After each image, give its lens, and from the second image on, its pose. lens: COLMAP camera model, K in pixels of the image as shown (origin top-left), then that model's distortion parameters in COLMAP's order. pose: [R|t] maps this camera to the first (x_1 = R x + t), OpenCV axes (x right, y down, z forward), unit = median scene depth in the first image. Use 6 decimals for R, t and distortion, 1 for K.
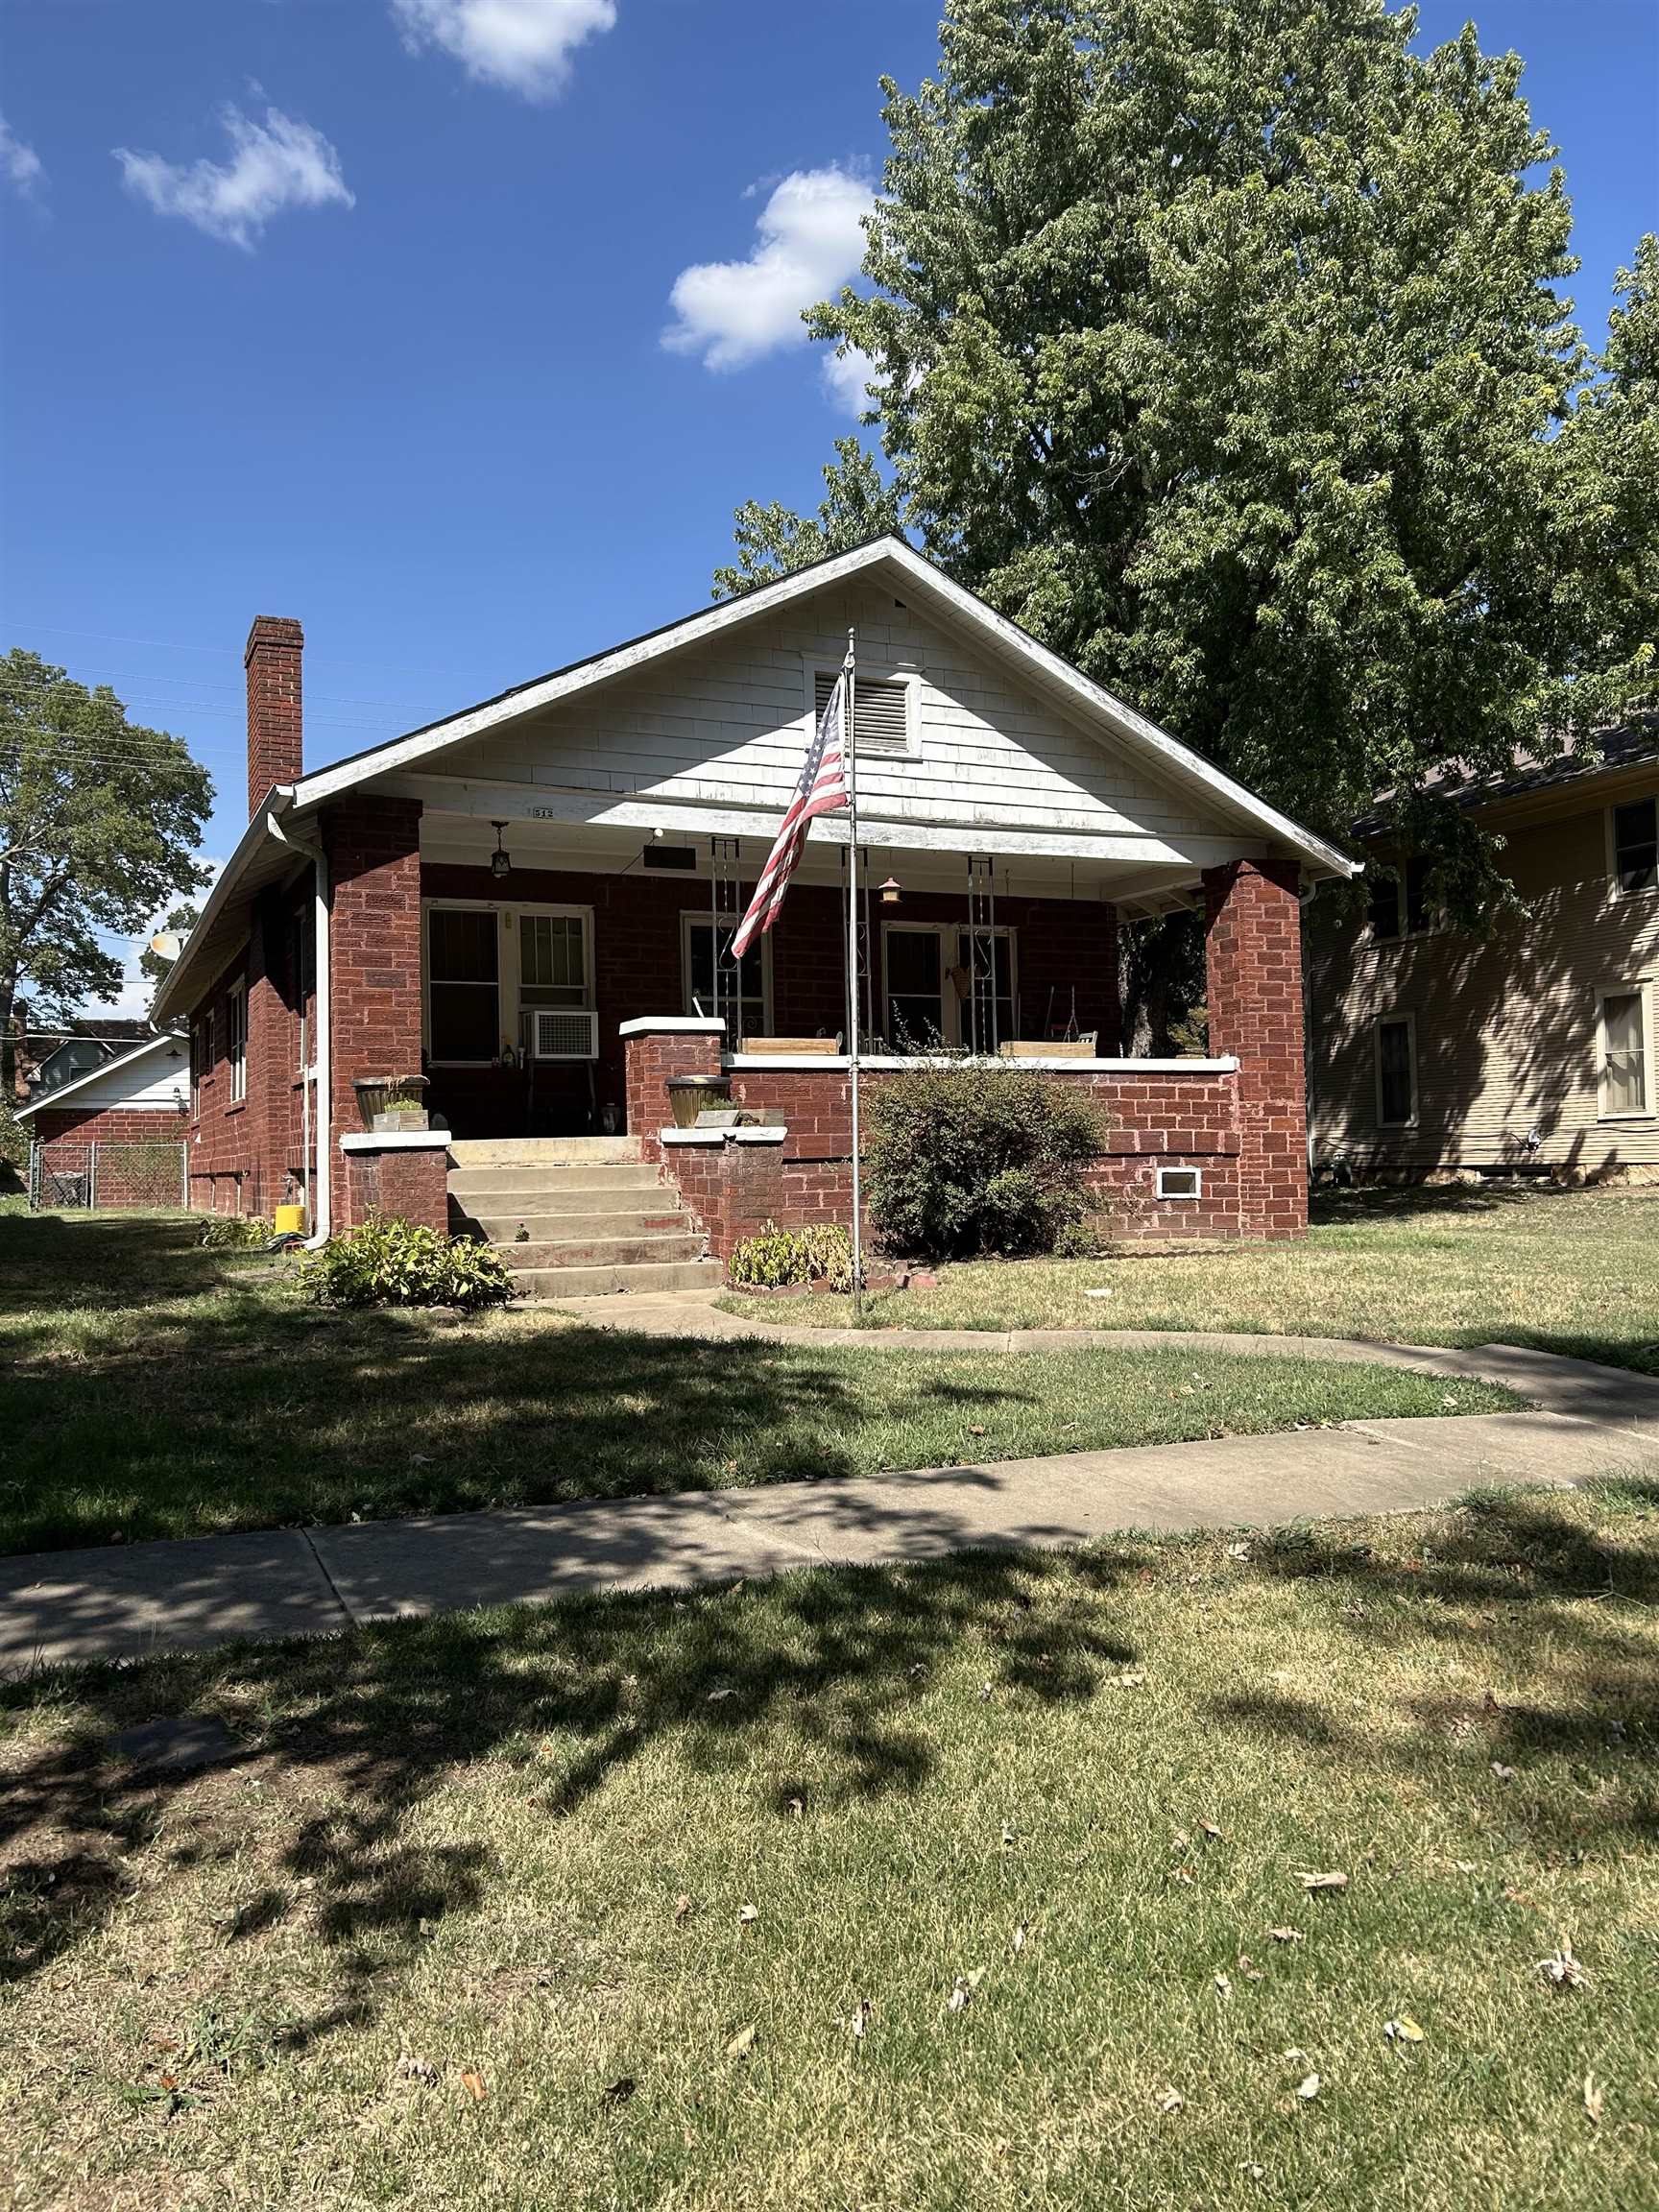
lens RADIAL K [[1691.3, 0, 830.3], [0, 1691.3, 1106.2], [0, 0, 1]] dist [0.062225, 0.000006]
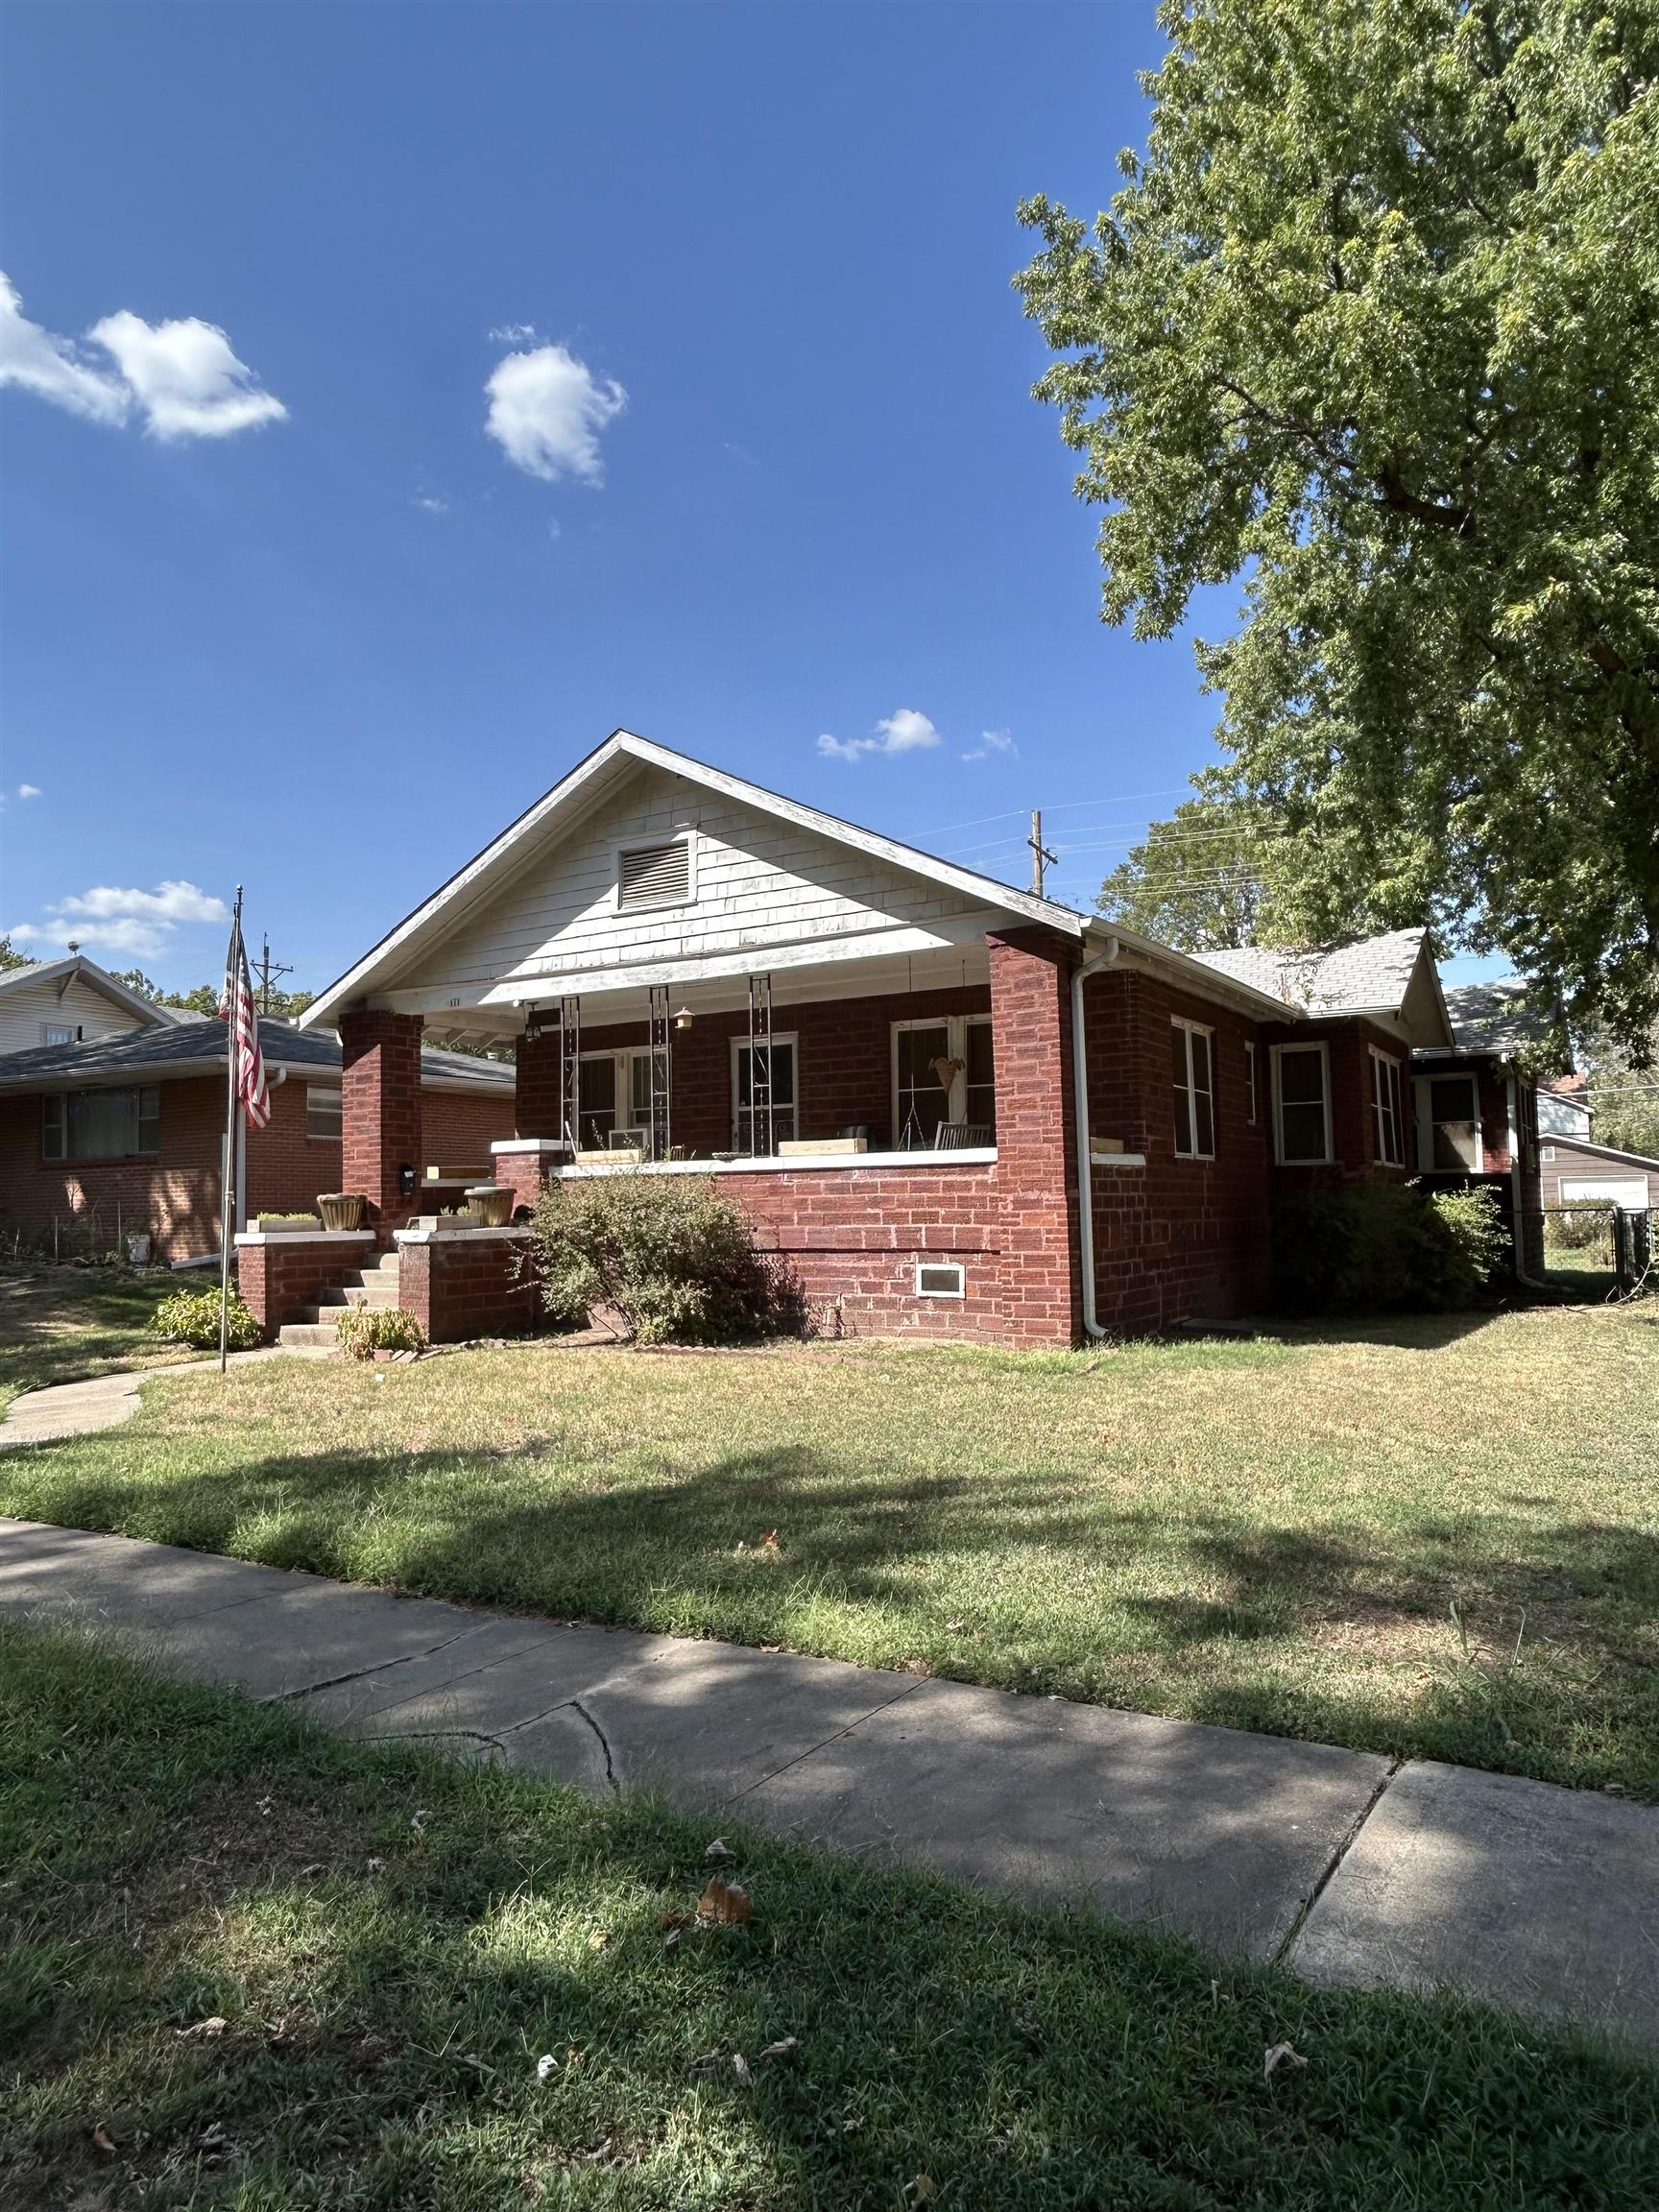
lens RADIAL K [[1421.0, 0, 831.7], [0, 1421.0, 1106.4], [0, 0, 1]] dist [0.000936, 0.000053]
pose [[0.566863, -0.053402, -0.822080, 0.859117], [0.034694, 0.998559, -0.040943, -0.022949], [0.823082, -0.005312, 0.567898, 0.510021]]
